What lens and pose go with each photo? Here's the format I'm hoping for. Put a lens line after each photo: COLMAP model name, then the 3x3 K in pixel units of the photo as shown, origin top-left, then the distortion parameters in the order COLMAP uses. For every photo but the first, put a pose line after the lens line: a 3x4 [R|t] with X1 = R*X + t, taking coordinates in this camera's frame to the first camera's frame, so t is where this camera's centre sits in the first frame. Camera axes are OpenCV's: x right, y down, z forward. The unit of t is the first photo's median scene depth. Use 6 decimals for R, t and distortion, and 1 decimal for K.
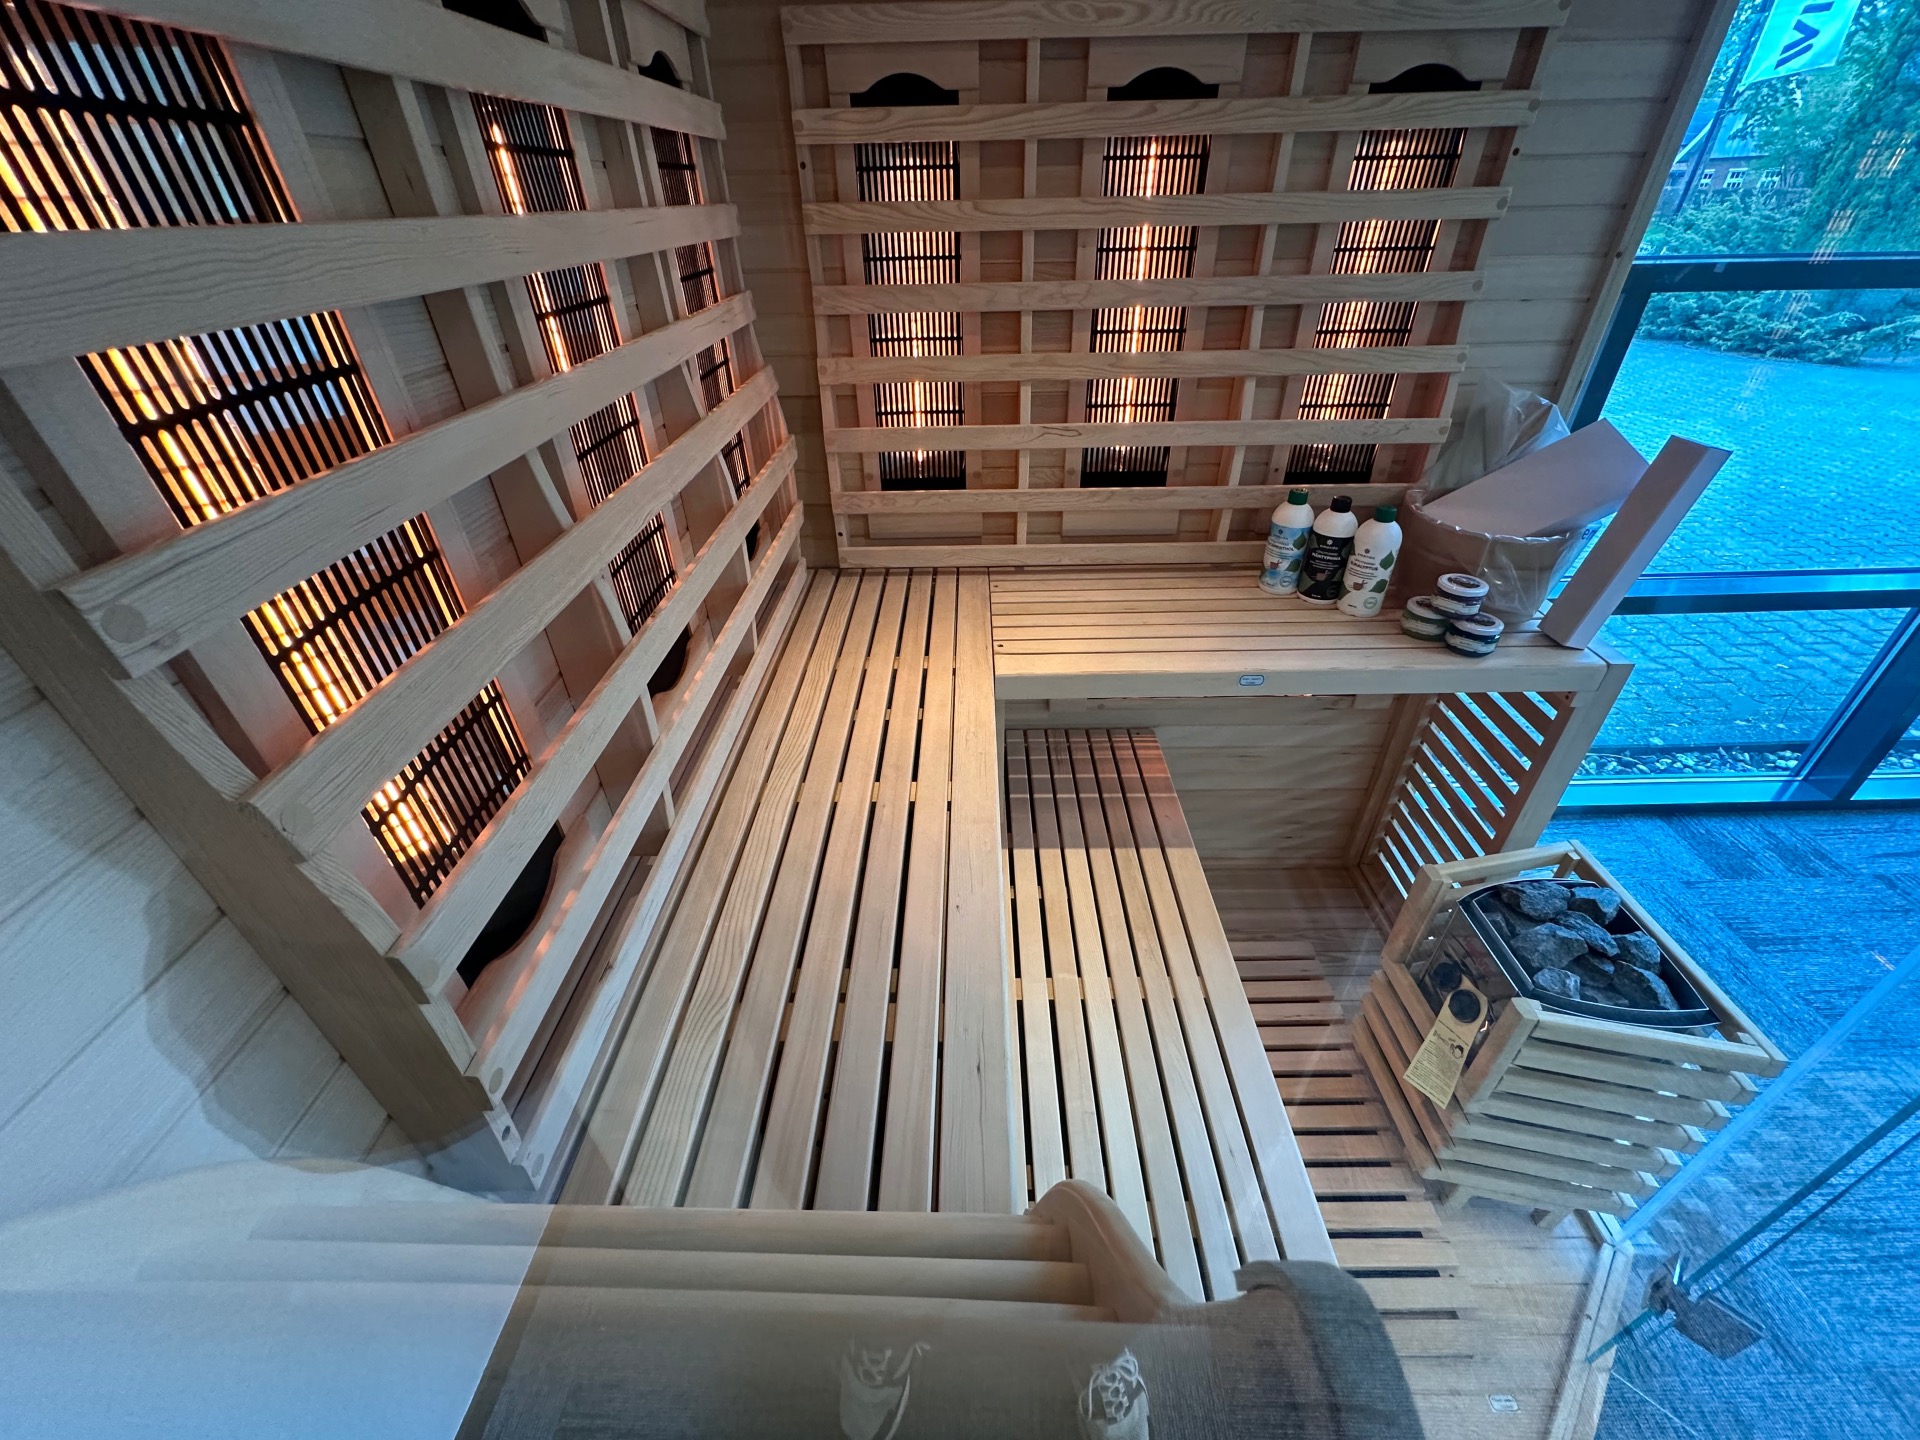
lens RADIAL K [[766.0, 0, 957.4], [0, 766.0, 718.2], [0, 0, 1]] dist [-0.006353, 0.001800]
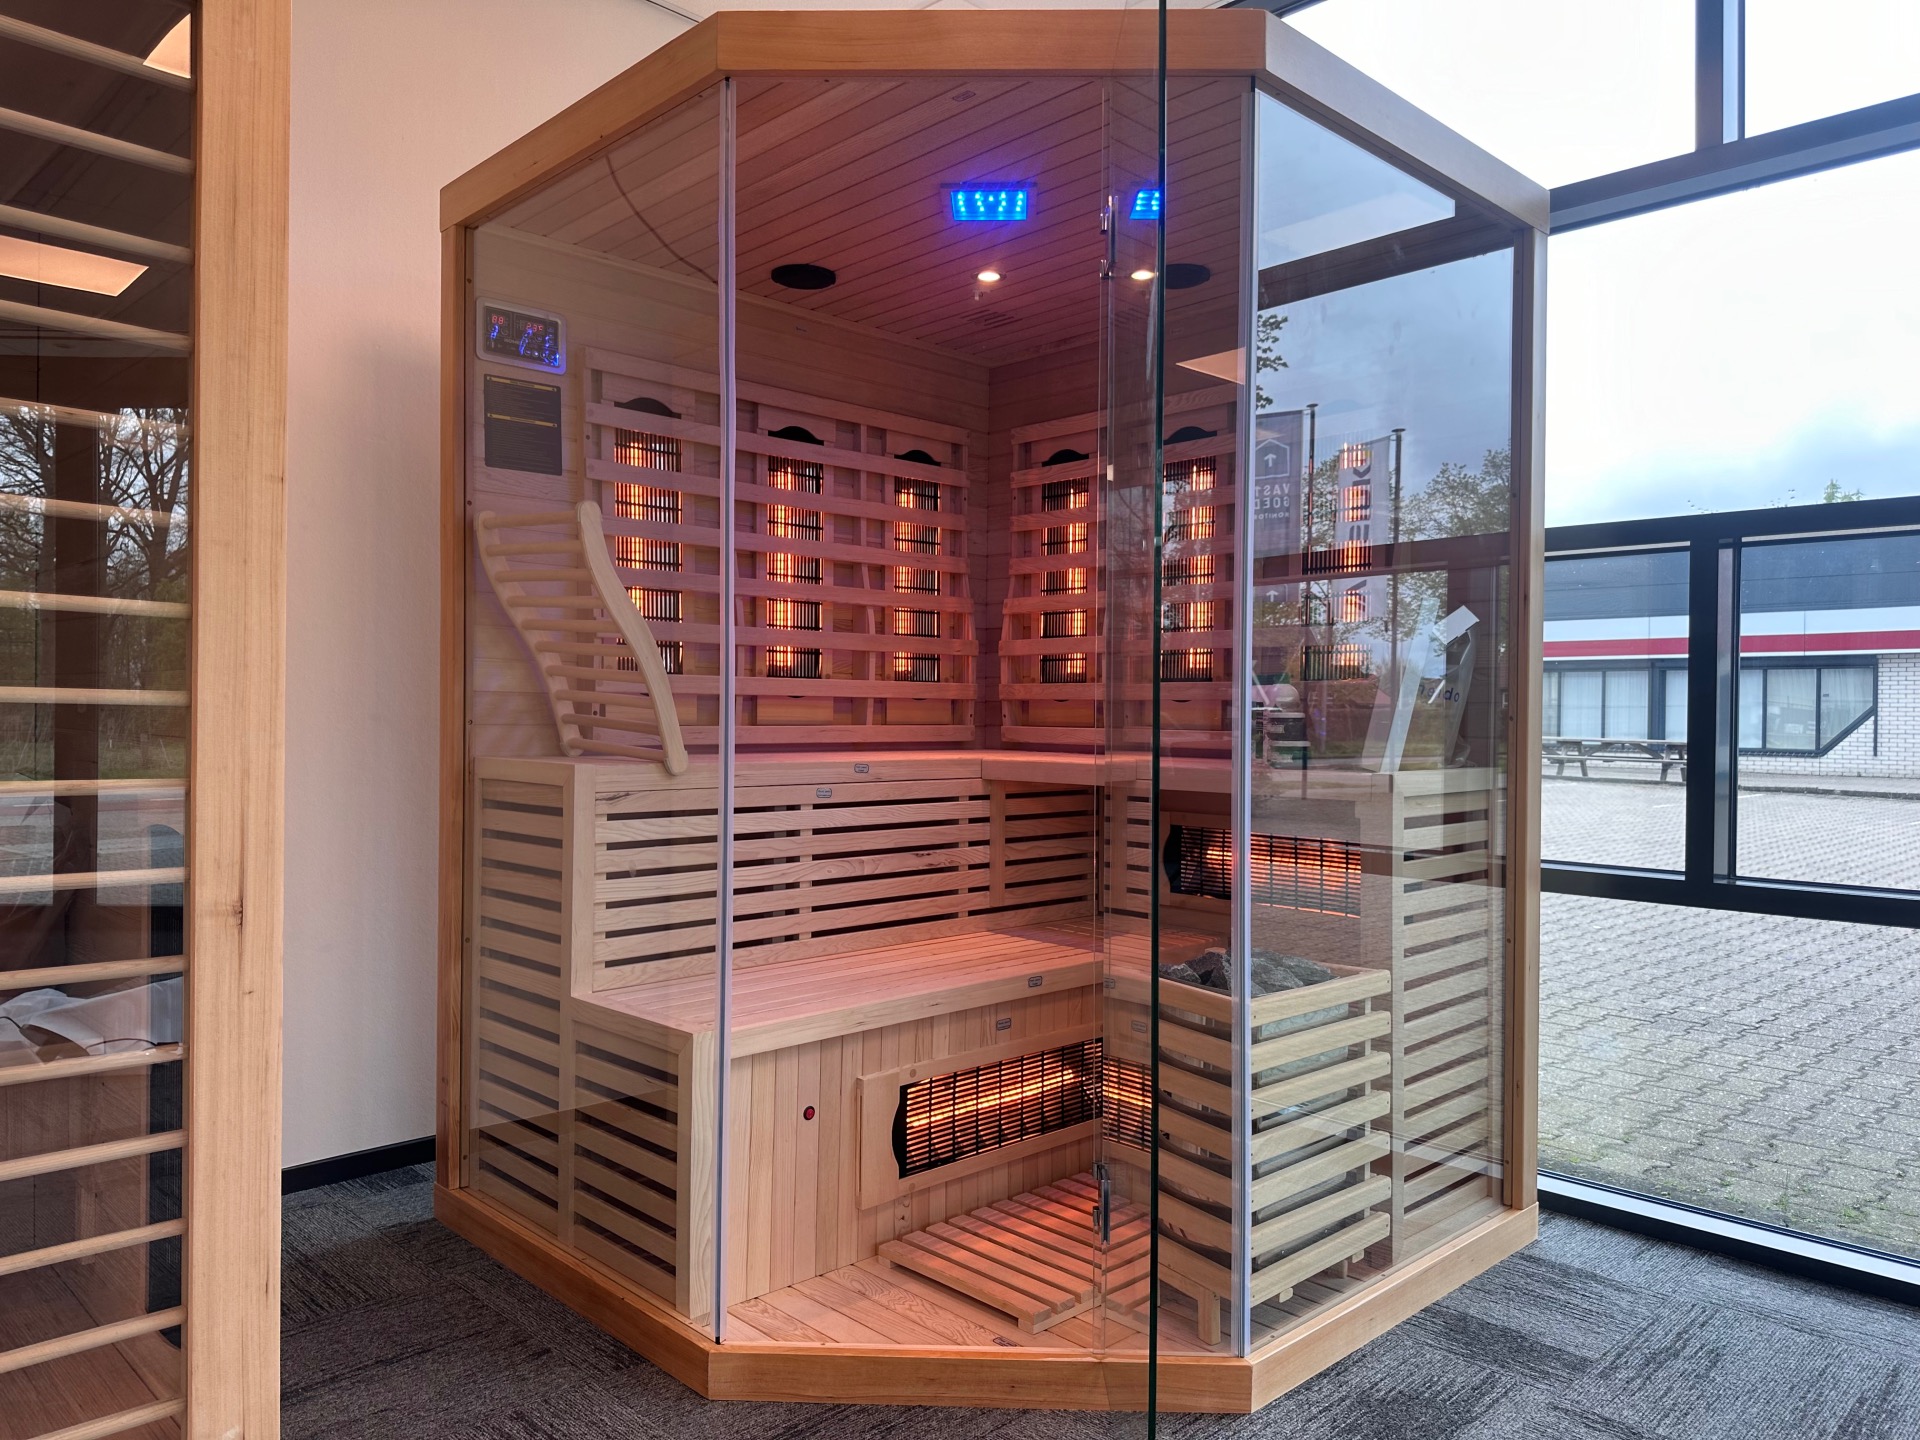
lens RADIAL K [[1313.1, 0, 960.5], [0, 1313.1, 731.4], [0, 0, 1]] dist [0.066298, -0.004900]
pose [[0.698667, 0.034903, -0.714595, 1.743020], [-0.421627, 0.827025, -0.371834, 0.817844], [0.578009, 0.561081, 0.592531, -0.505214]]
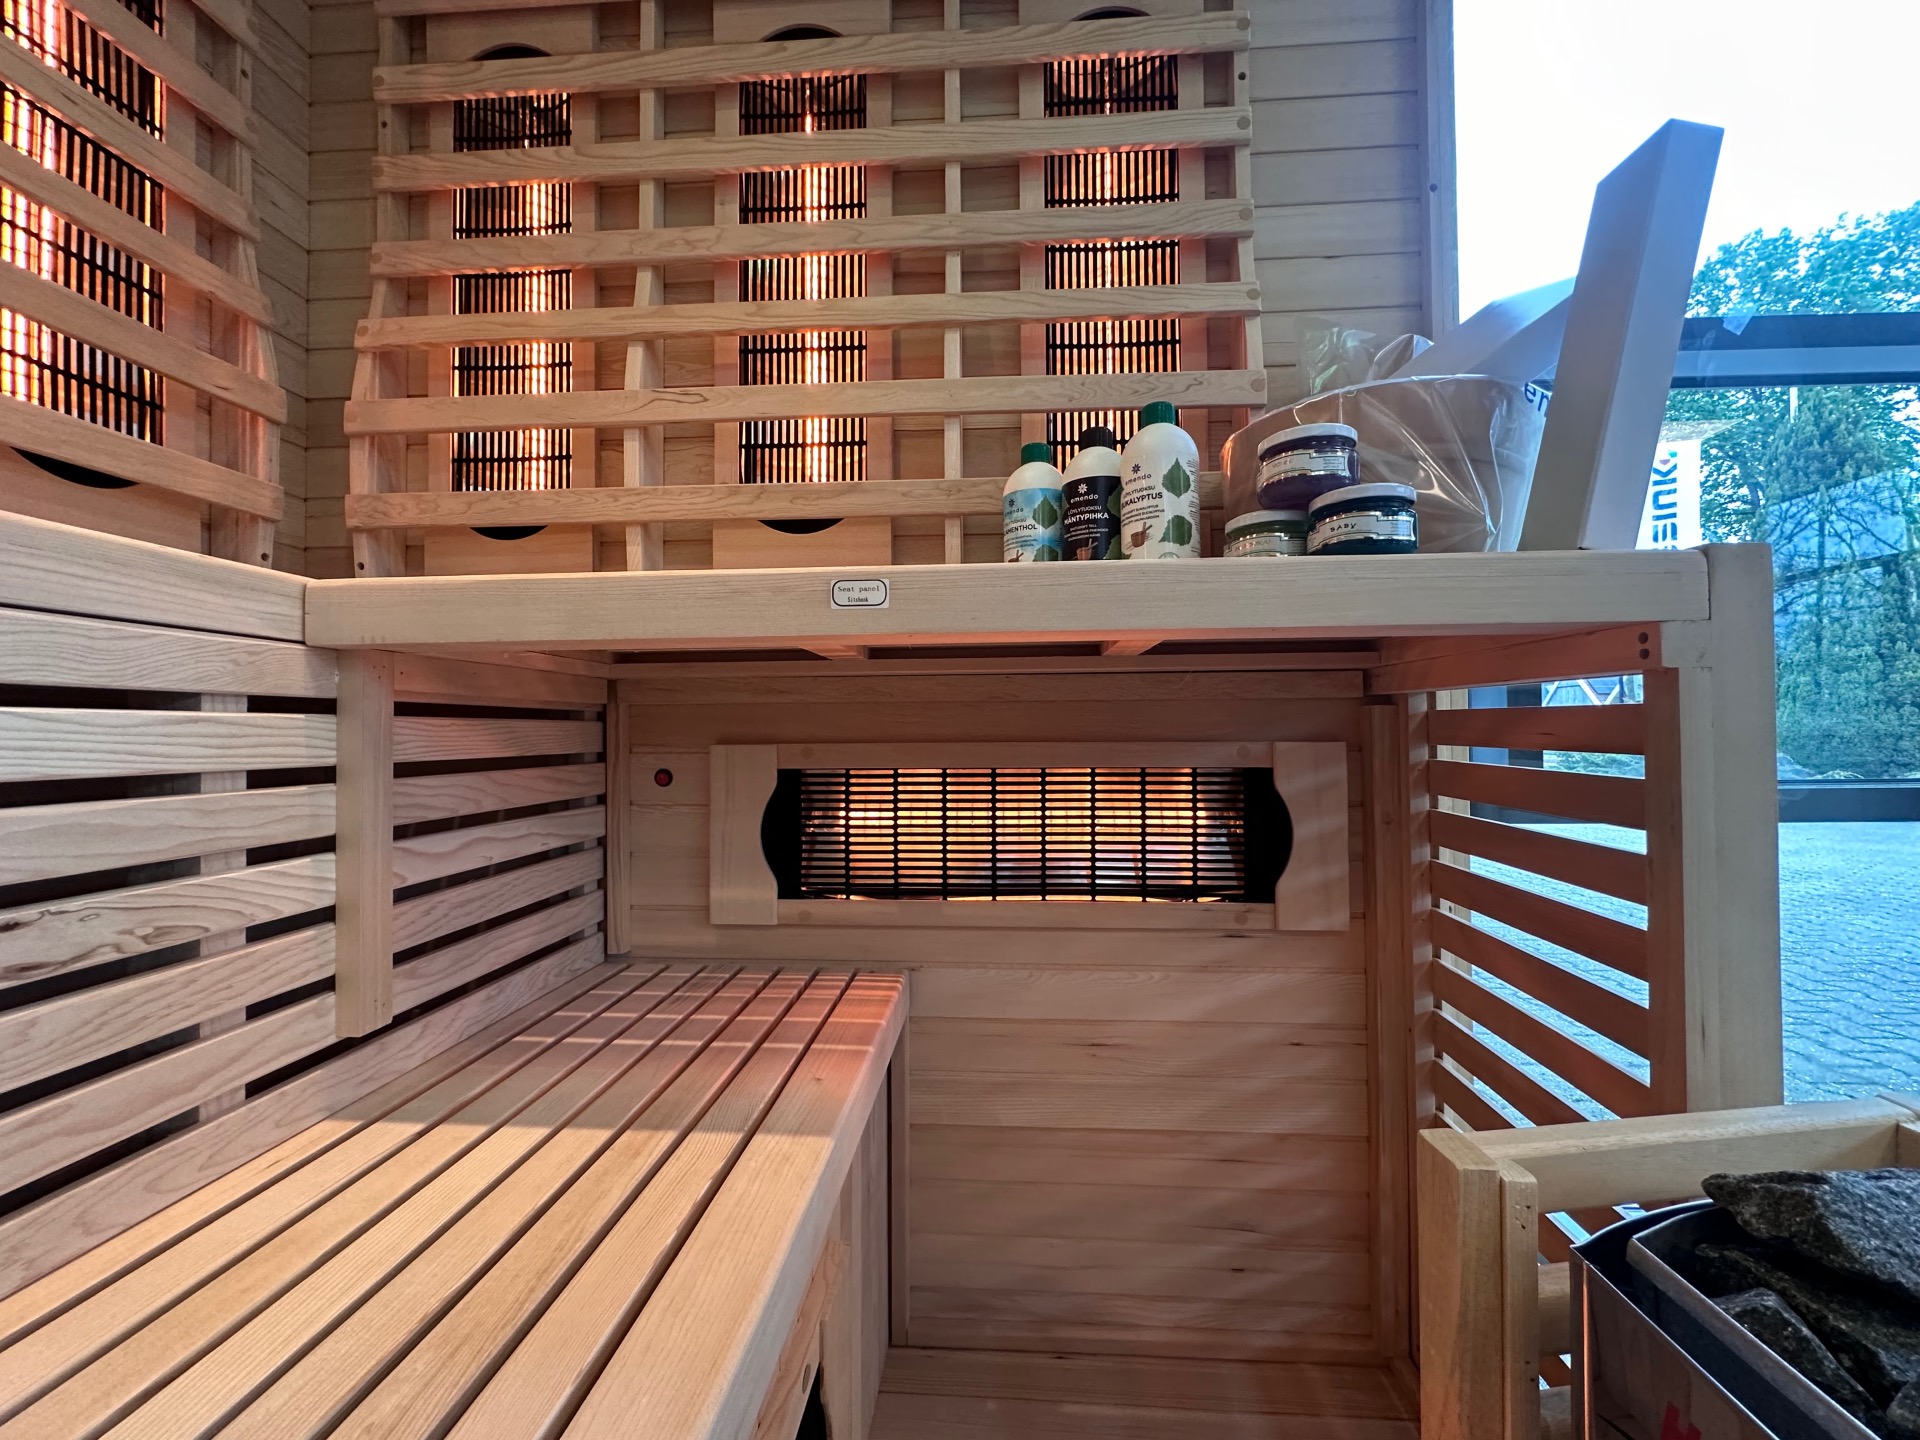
lens RADIAL K [[766.0, 0, 958.8], [0, 766.0, 719.3], [0, 0, 1]] dist [-0.006353, 0.001800]
pose [[0.998362, 0.012975, -0.055715, 0.454874], [-0.042768, 0.816110, -0.576312, 0.251454], [0.037992, 0.577751, 0.815328, 0.673423]]
